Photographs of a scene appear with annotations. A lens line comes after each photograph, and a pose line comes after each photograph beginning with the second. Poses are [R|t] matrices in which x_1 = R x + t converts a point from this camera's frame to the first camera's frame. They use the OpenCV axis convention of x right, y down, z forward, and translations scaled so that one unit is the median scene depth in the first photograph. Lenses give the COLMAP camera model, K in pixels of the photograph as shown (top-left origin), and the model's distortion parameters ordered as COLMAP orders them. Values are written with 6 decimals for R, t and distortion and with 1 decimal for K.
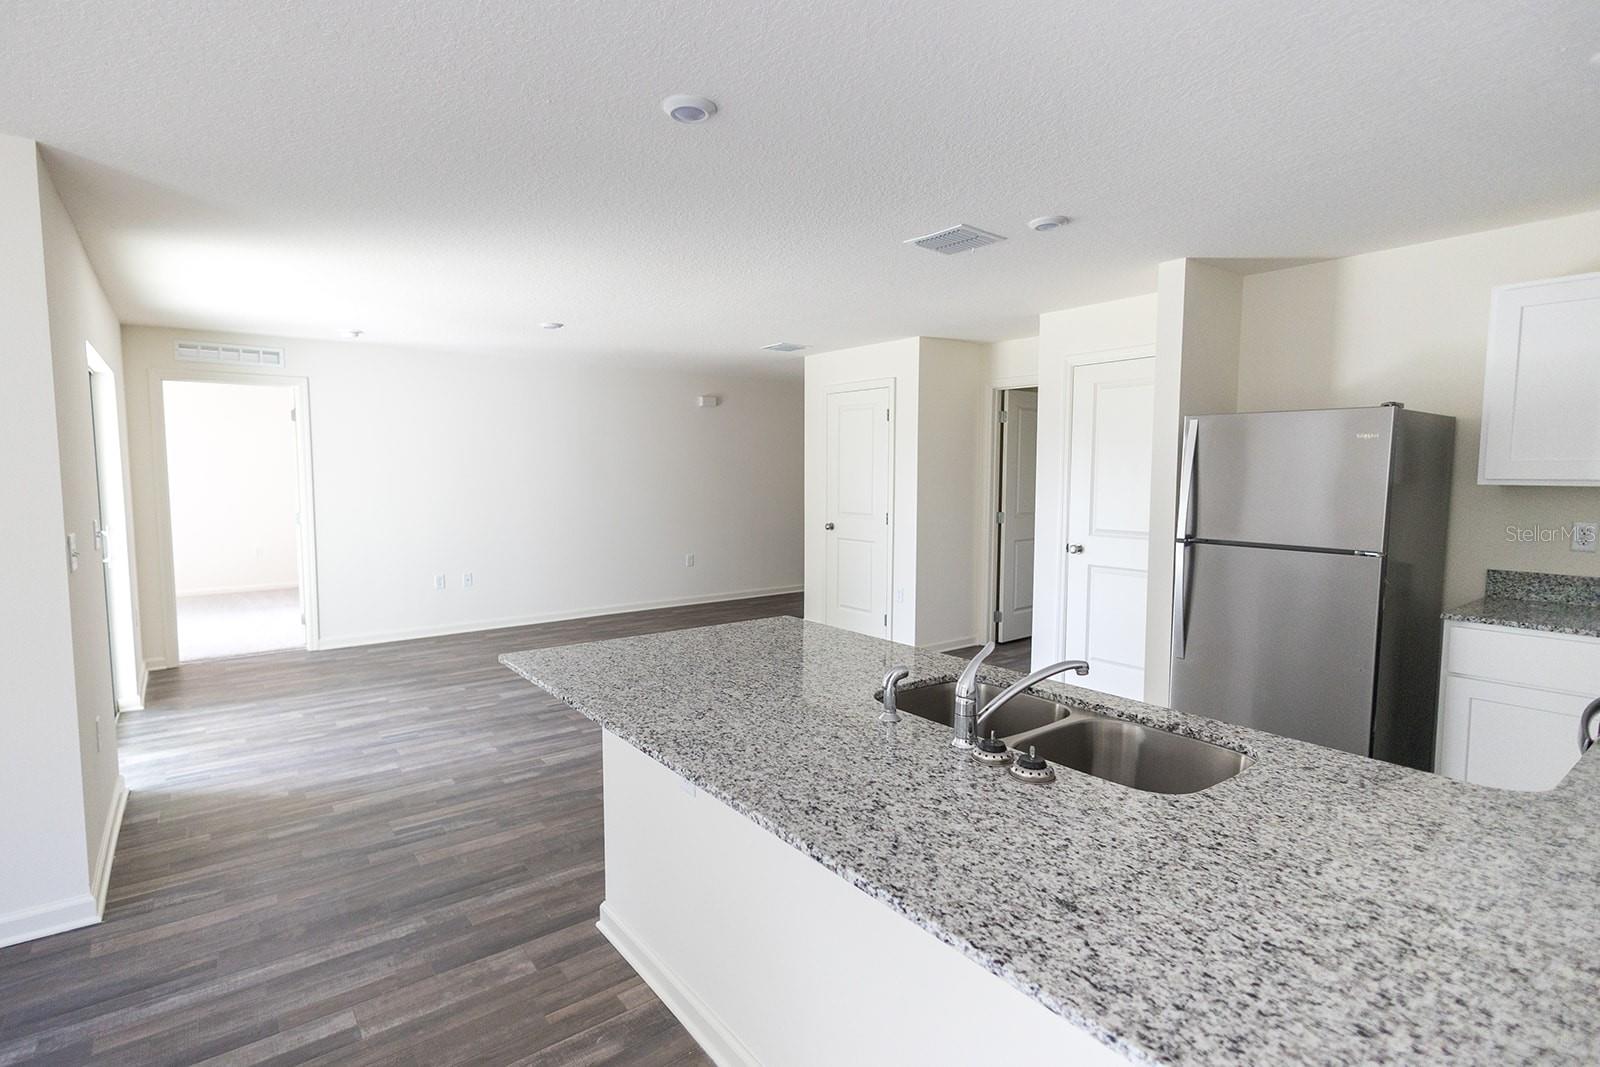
lens RADIAL K [[763.6, 0, 774.6], [0, 763.6, 522.2], [0, 0, 1]] dist [0.005136, 0.000507]
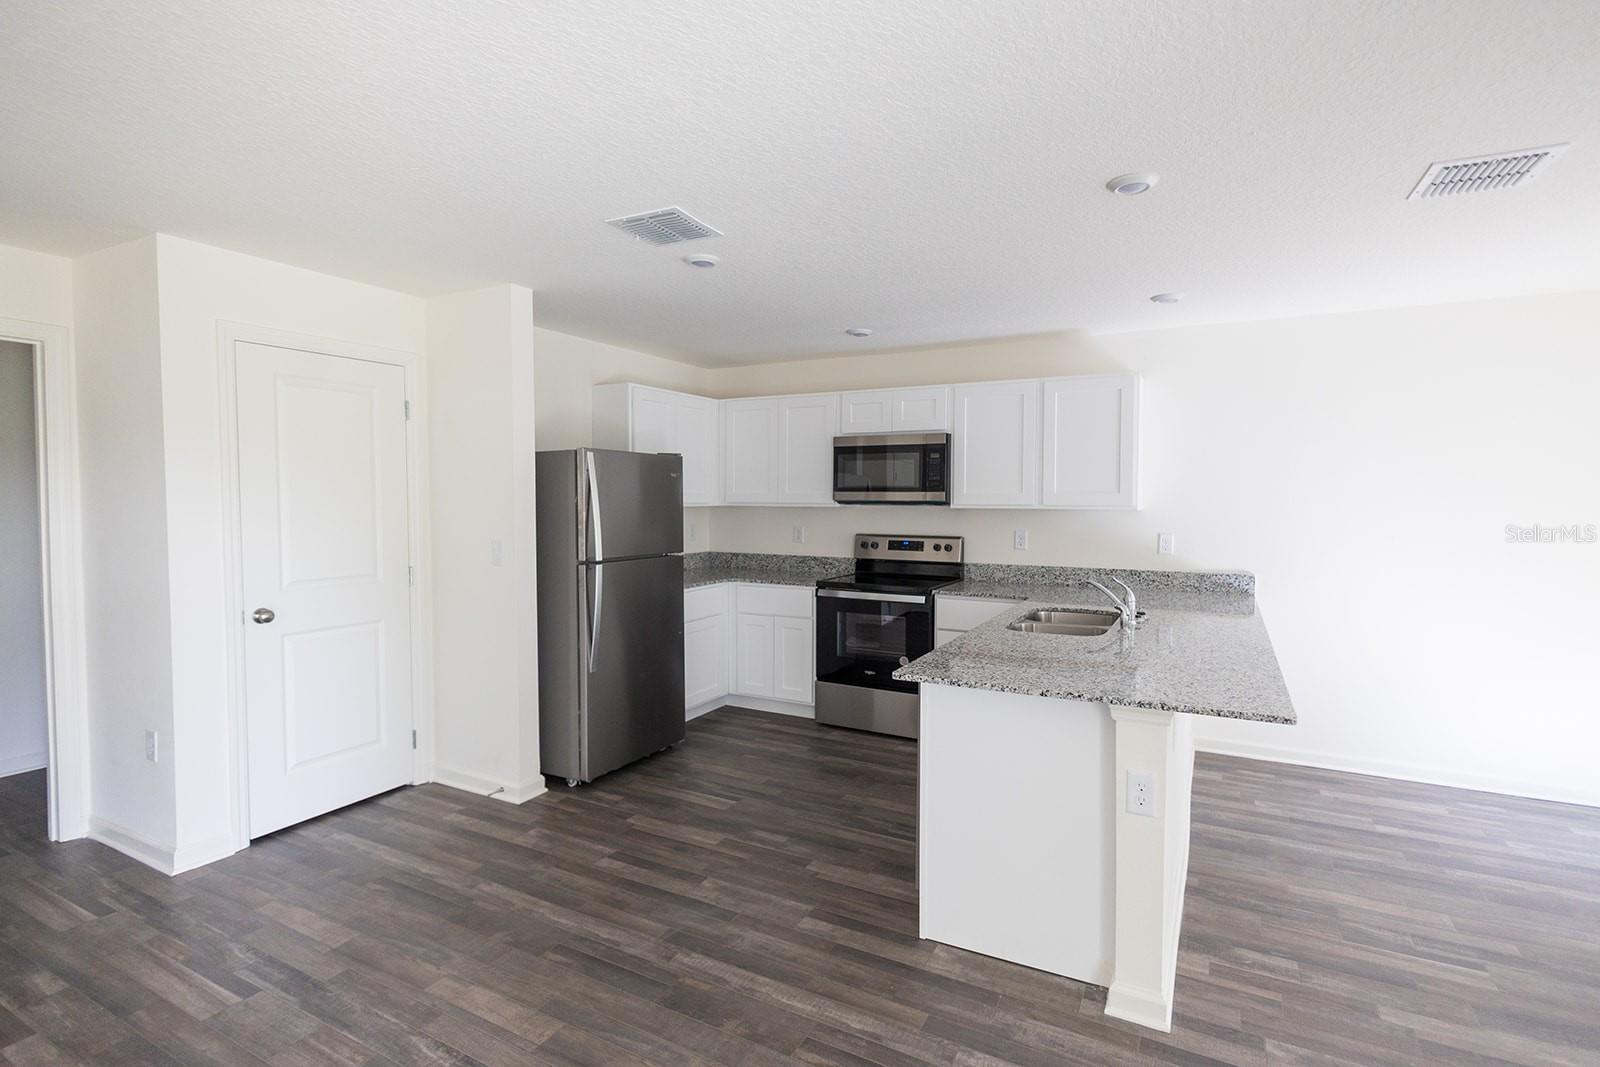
lens RADIAL K [[772.7, 0, 811.8], [0, 772.7, 505.3], [0, 0, 1]] dist [0.004279, 0.000634]
pose [[-0.419836, -0.010180, 0.907543, -0.593198], [0.066840, 0.996875, 0.042103, -0.081491], [-0.905135, 0.078336, -0.417844, 1.181242]]
